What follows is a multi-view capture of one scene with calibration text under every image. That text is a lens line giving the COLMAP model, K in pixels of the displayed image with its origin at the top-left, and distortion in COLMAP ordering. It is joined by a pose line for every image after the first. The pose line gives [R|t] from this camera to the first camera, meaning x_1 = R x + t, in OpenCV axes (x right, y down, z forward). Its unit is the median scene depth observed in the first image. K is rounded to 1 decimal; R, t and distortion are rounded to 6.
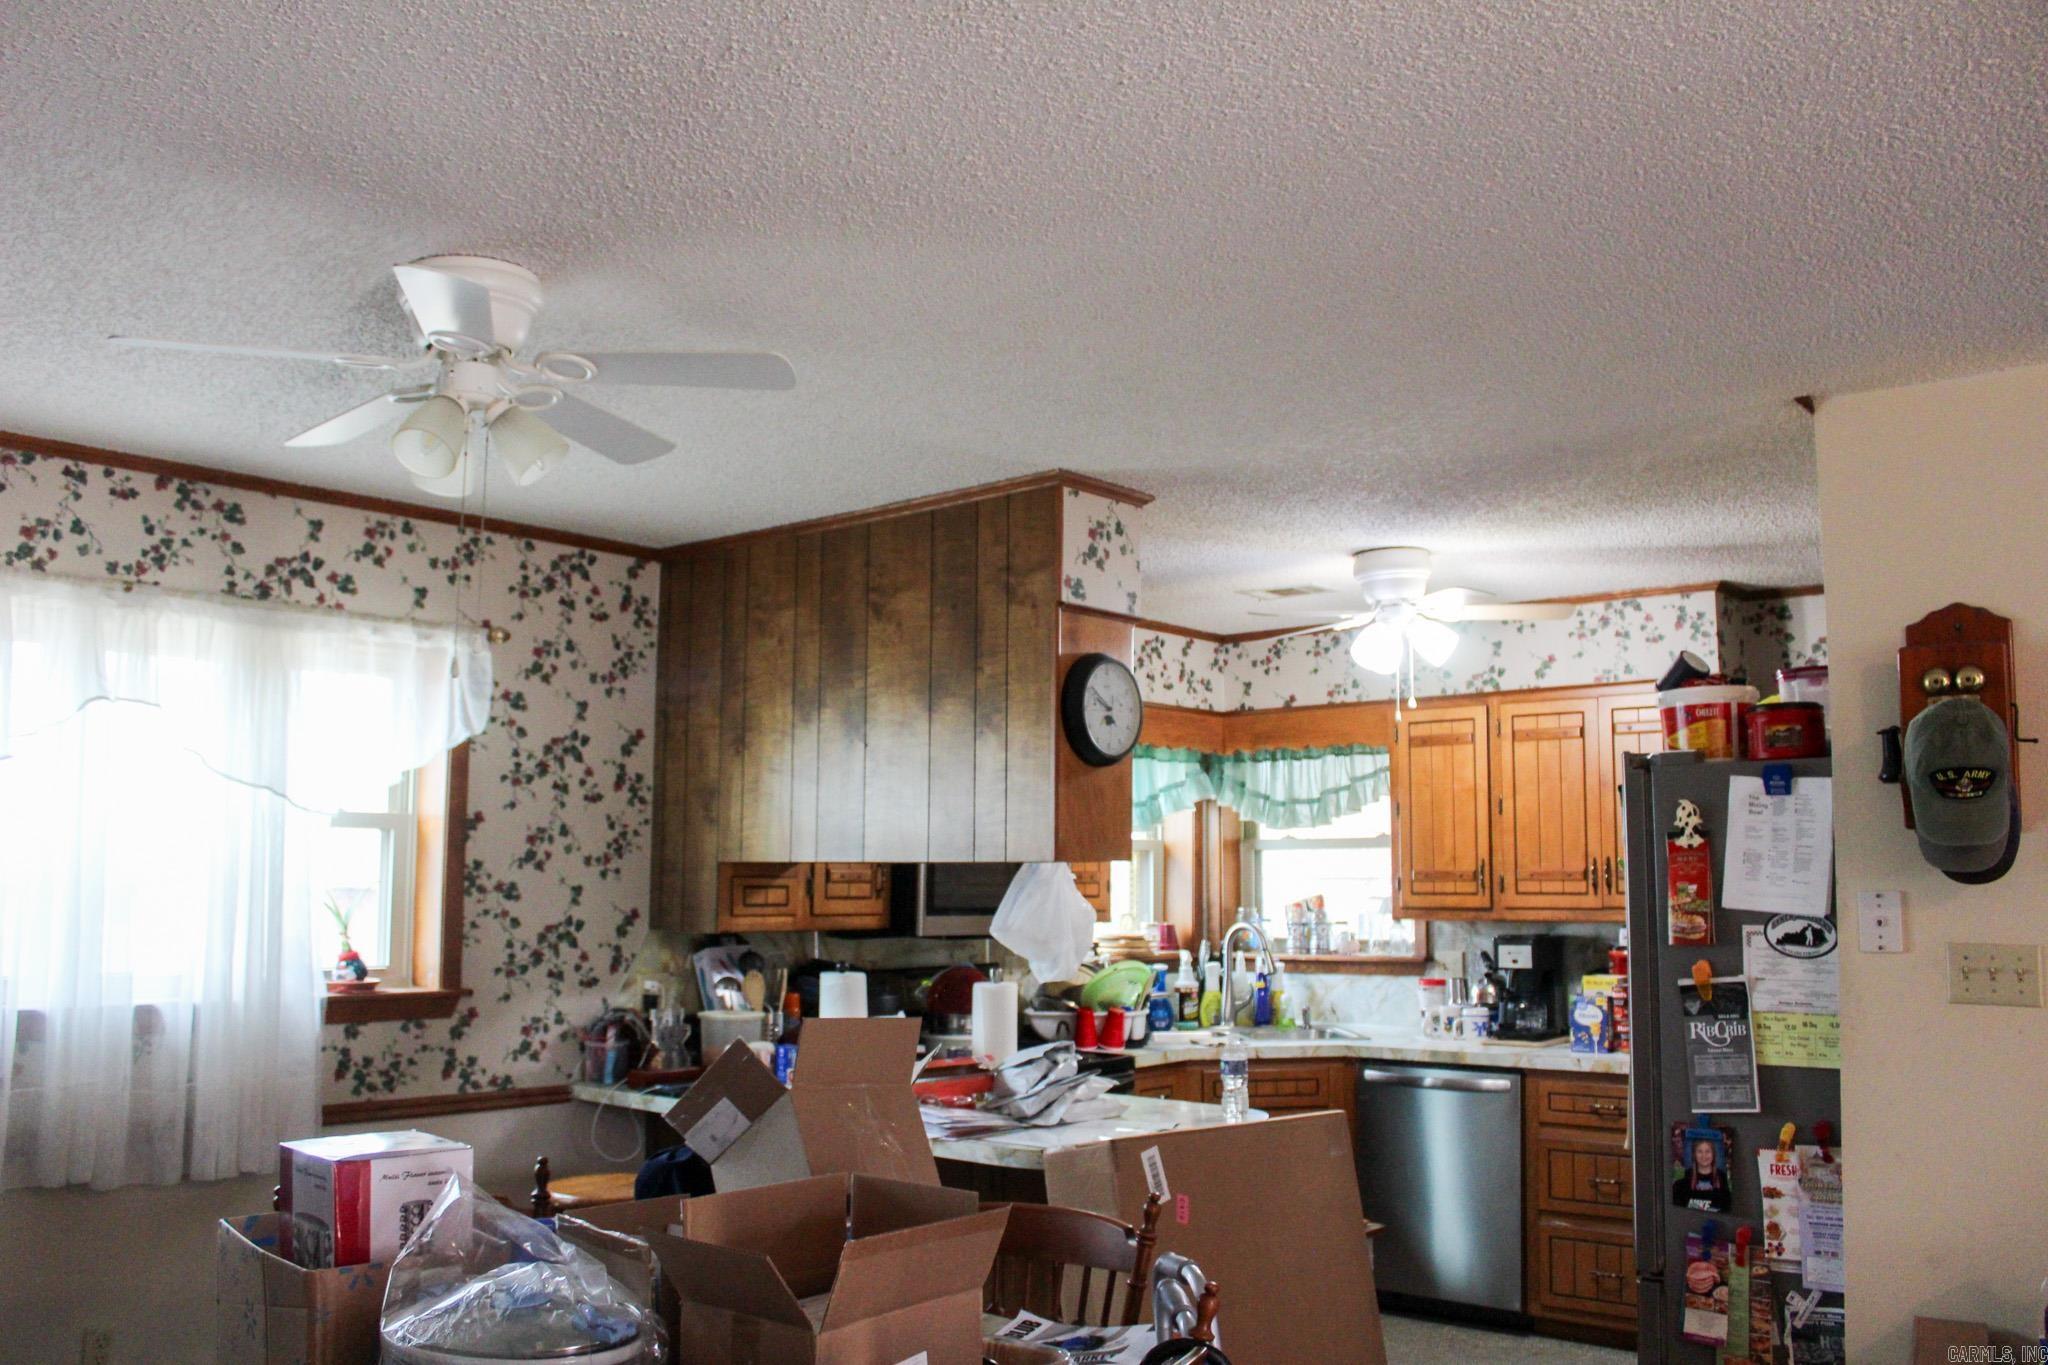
lens RADIAL K [[1708.9, 0, 1020.2], [0, 1708.9, 696.3], [0, 0, 1]] dist [-0.144795, 0.105994]
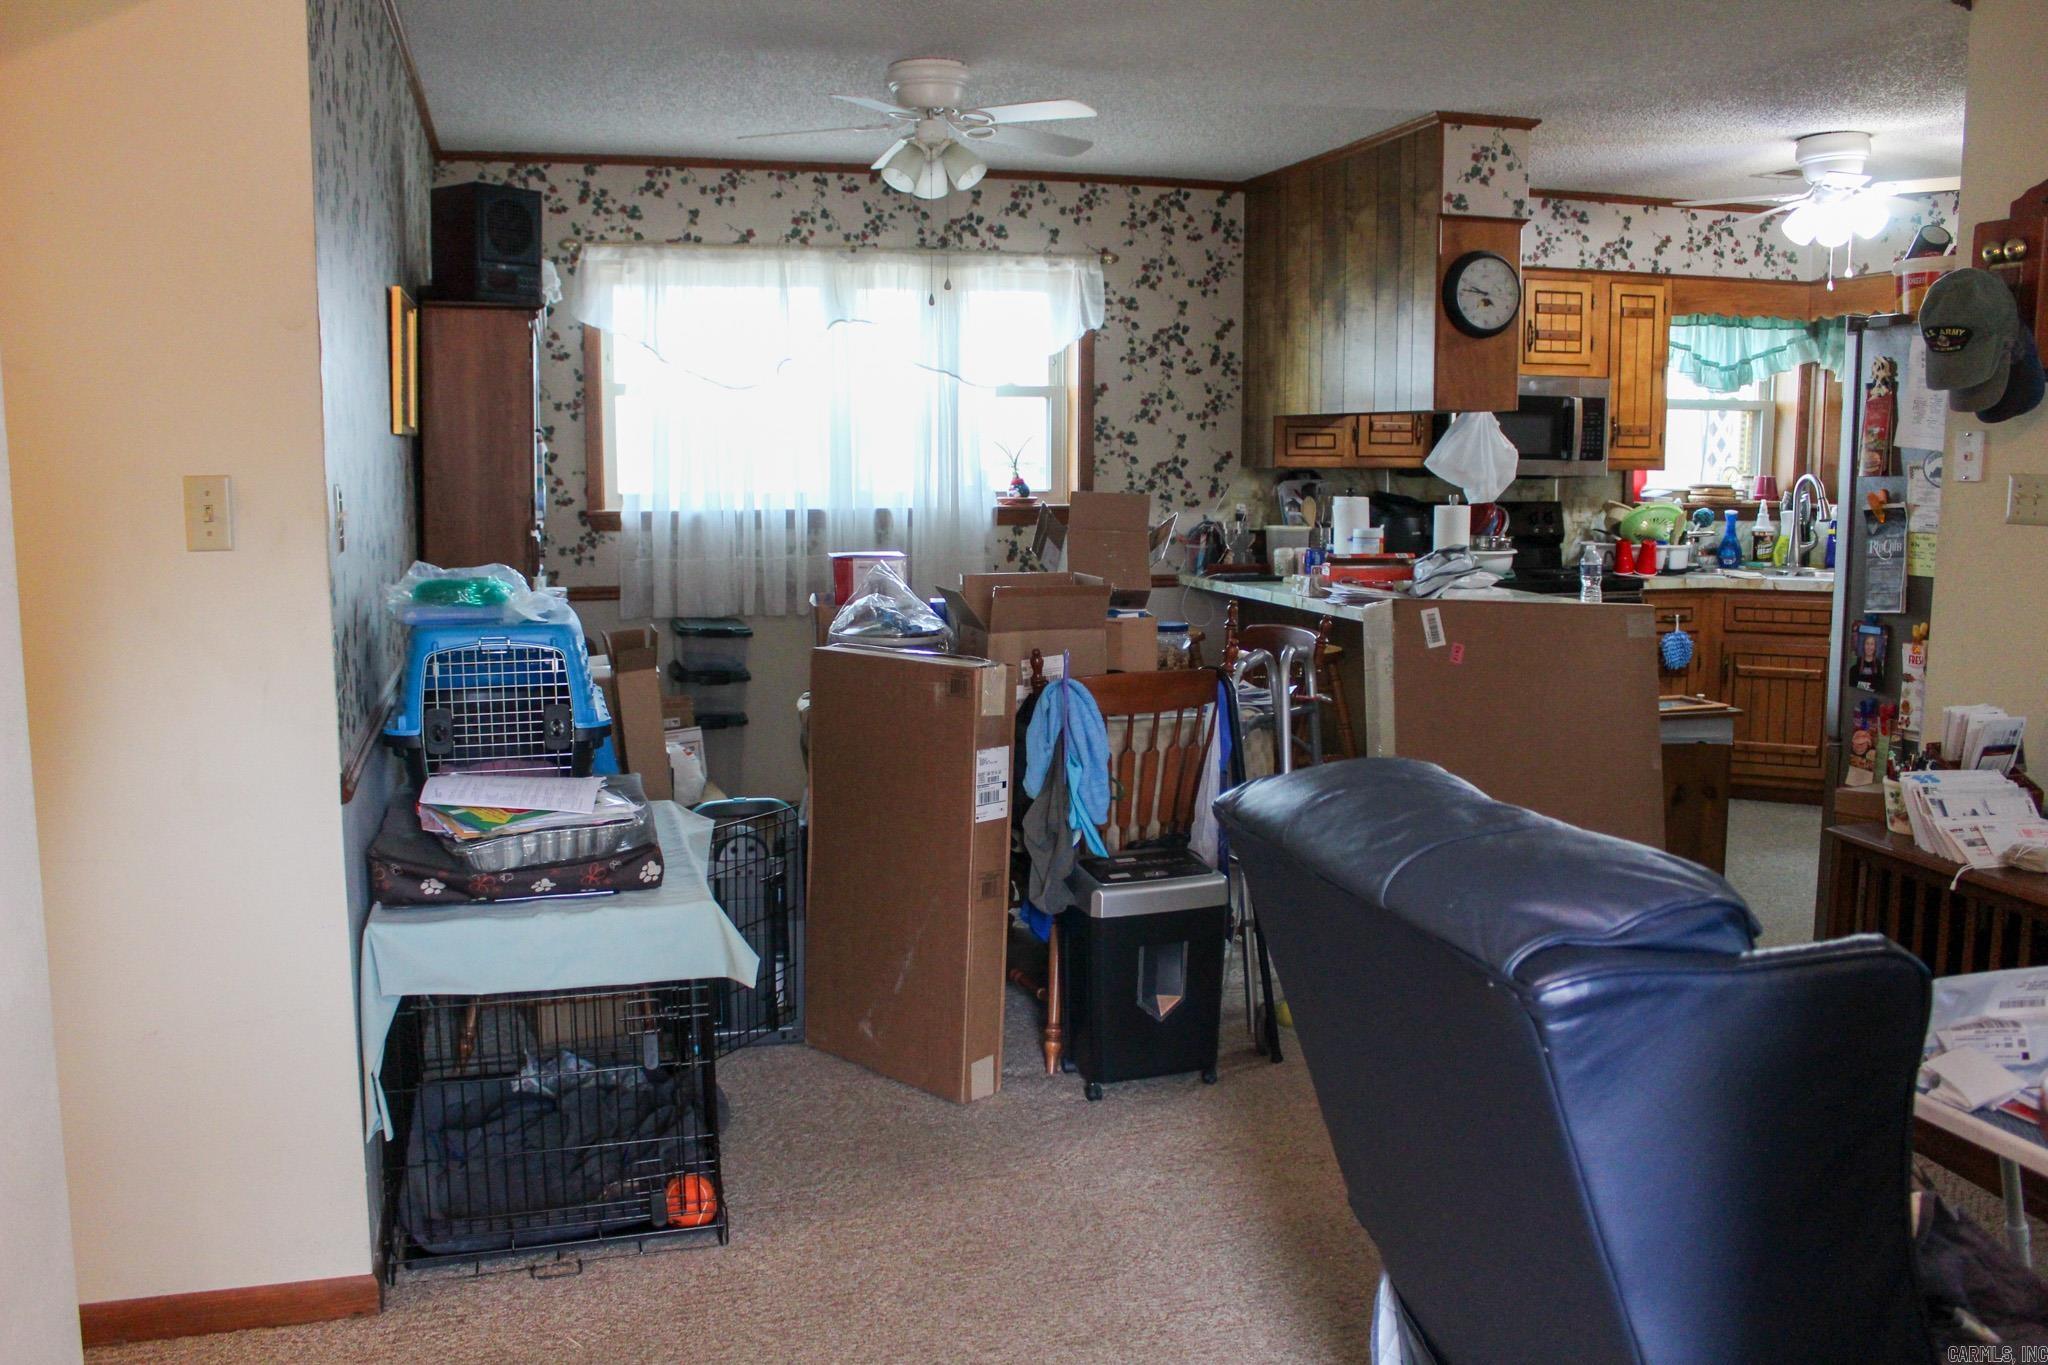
lens RADIAL K [[1708.9, 0, 1006.0], [0, 1708.9, 694.4], [0, 0, 1]] dist [-0.144795, 0.105994]
pose [[0.832122, 0.074715, -0.549537, 0.438719], [0.062010, 0.972136, 0.226069, -0.006935], [0.551115, -0.222193, 0.804302, -0.283966]]
